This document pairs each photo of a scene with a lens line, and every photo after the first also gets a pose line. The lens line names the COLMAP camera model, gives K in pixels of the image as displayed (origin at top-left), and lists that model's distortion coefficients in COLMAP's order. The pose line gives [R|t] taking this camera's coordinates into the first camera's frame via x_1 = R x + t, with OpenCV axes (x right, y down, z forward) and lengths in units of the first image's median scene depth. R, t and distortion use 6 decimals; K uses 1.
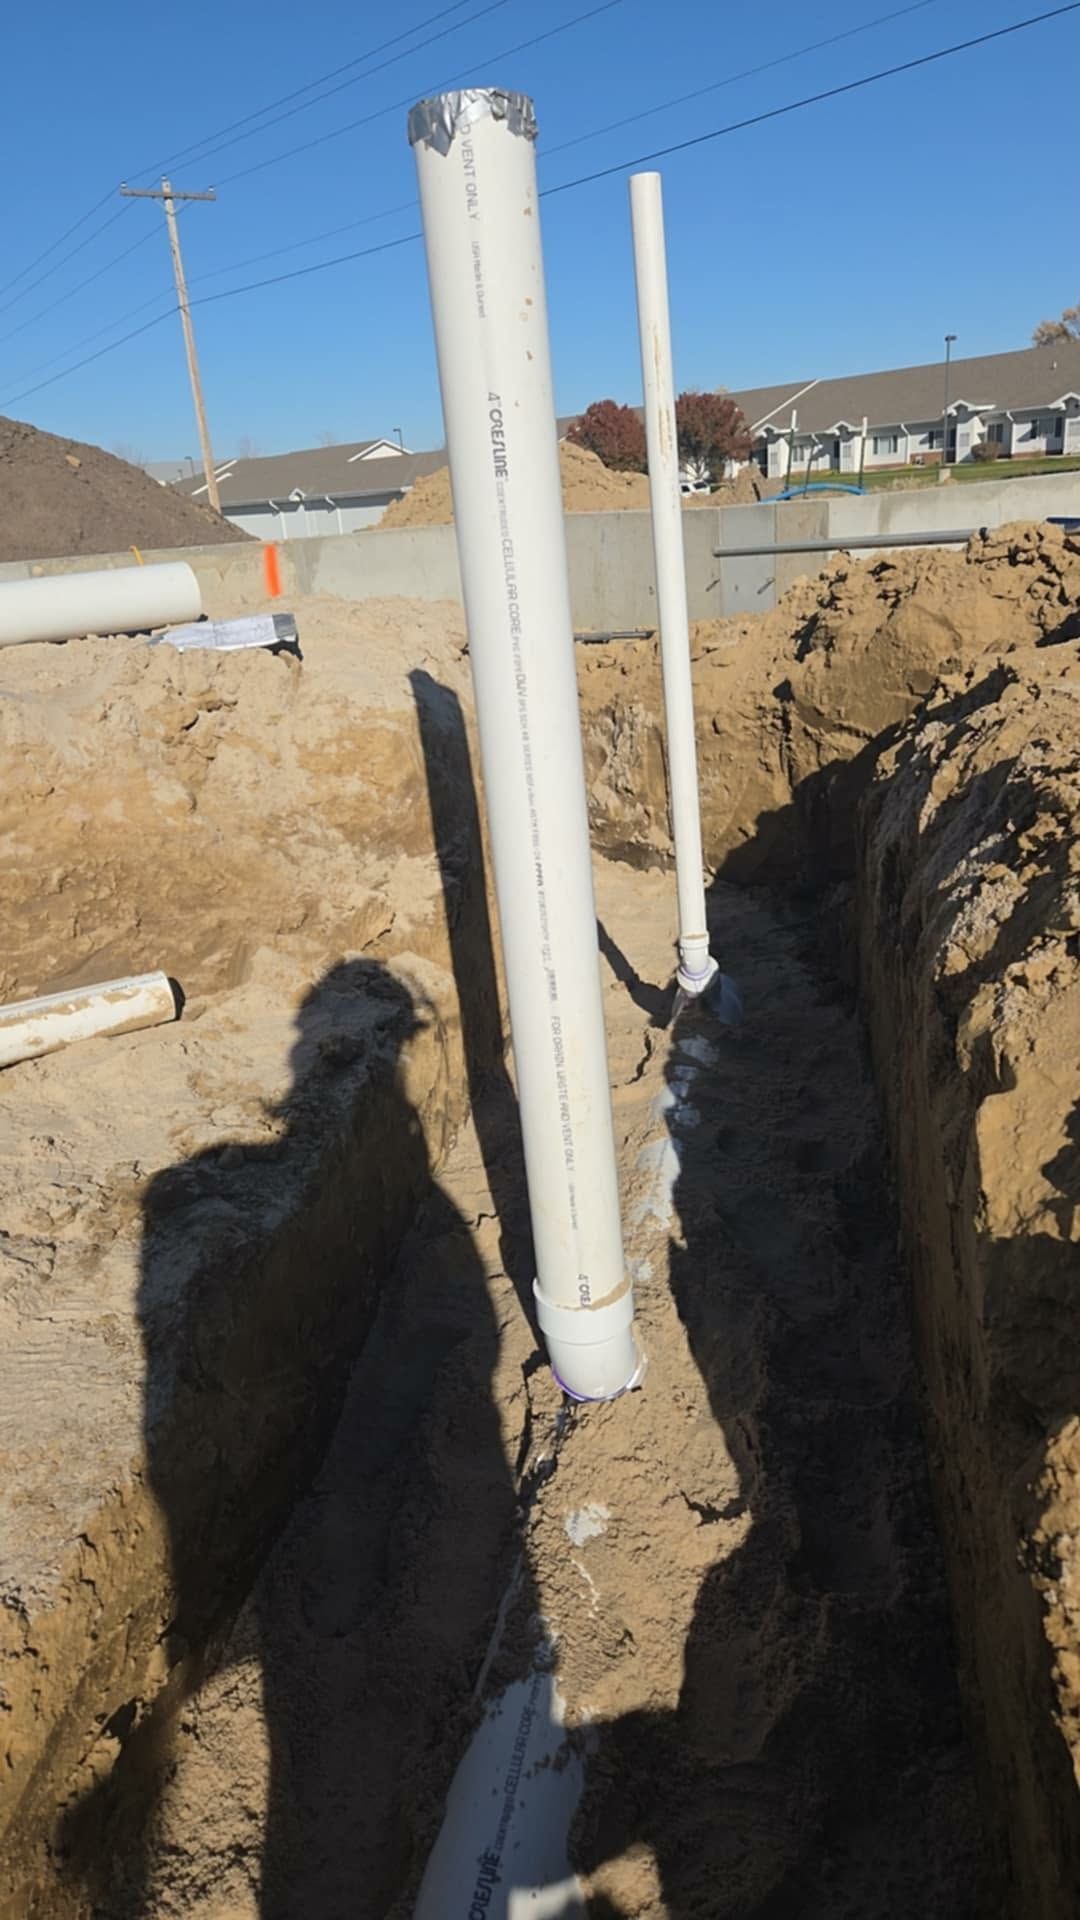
lens RADIAL K [[1258.6, 0, 540.0], [0, 1258.6, 960.0], [0, 0, 1]] dist [-0.001896, -0.002475]
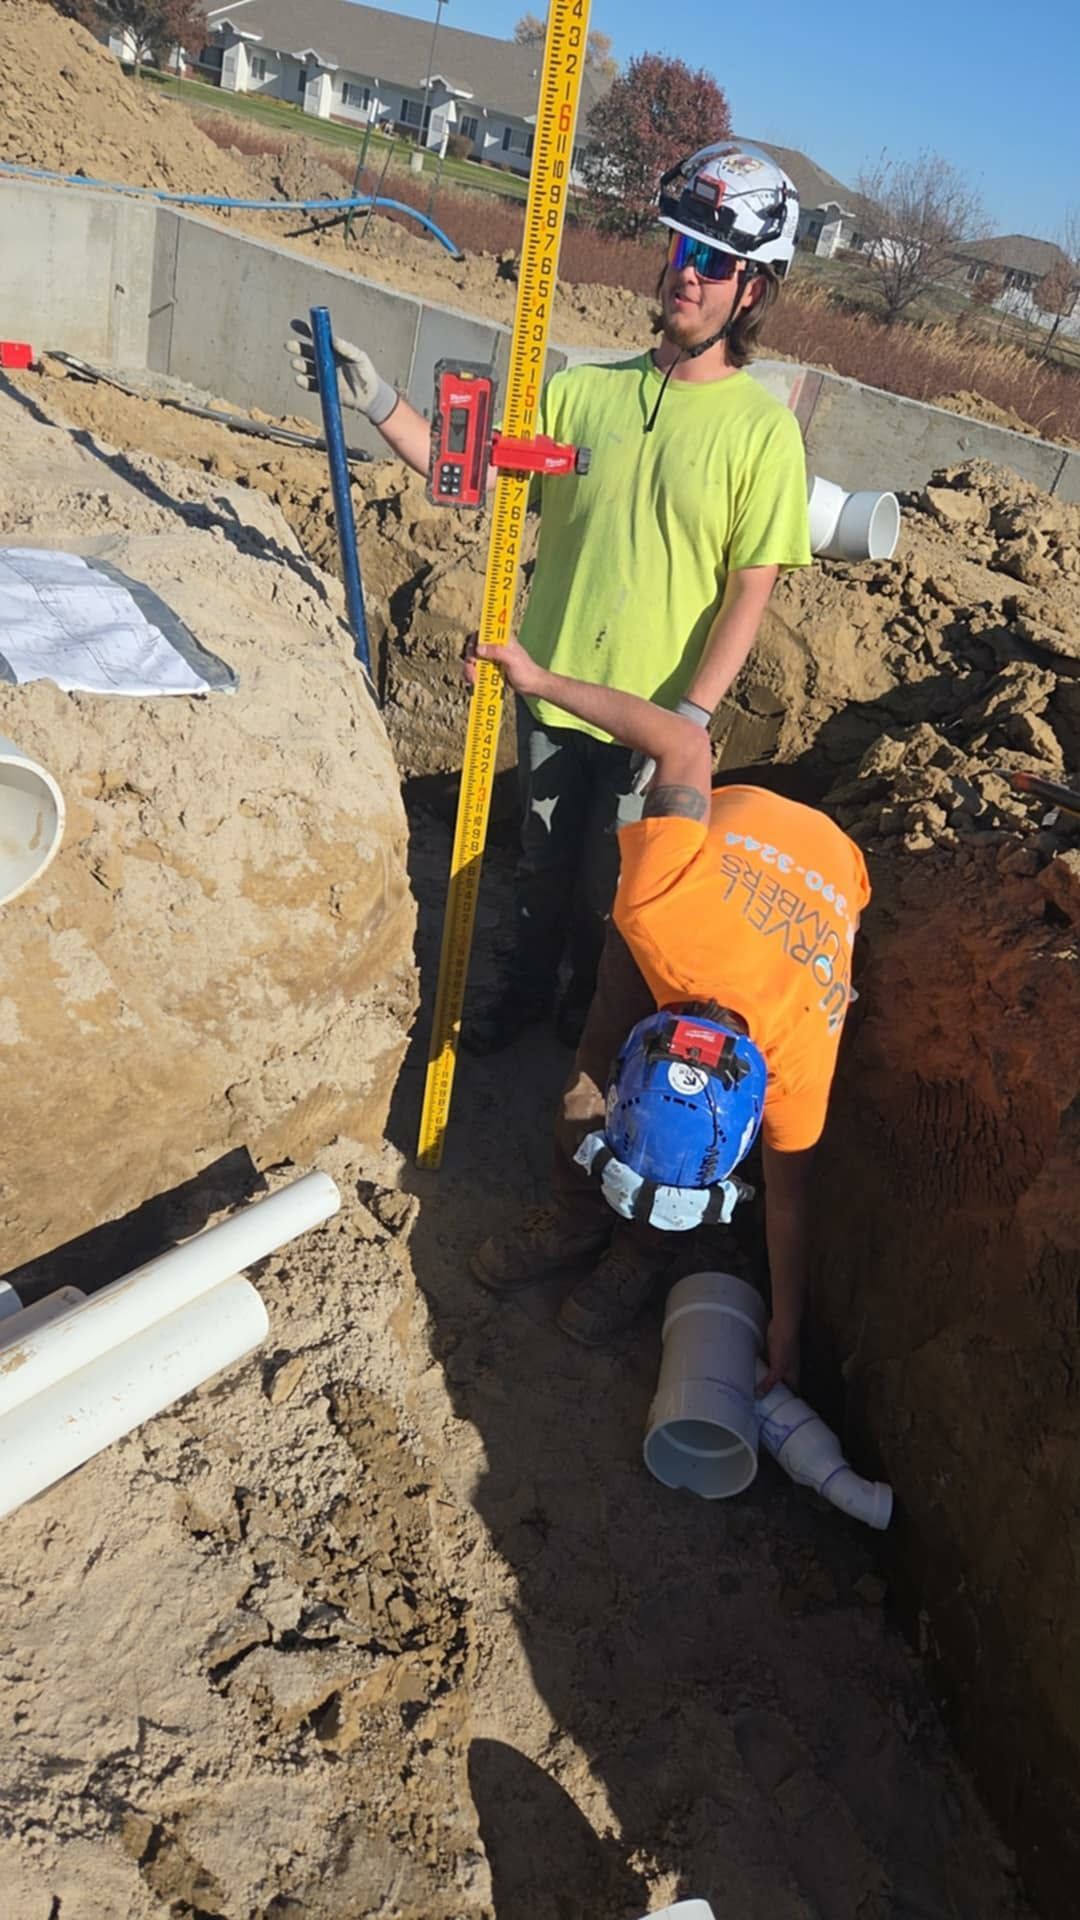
lens RADIAL K [[1258.6, 0, 540.0], [0, 1258.6, 960.0], [0, 0, 1]] dist [-0.001896, -0.002475]
pose [[0.873918, 0.046335, 0.483859, -0.365040], [-0.161371, 0.966645, 0.198891, -0.272623], [-0.458504, -0.251895, 0.852246, 0.364637]]
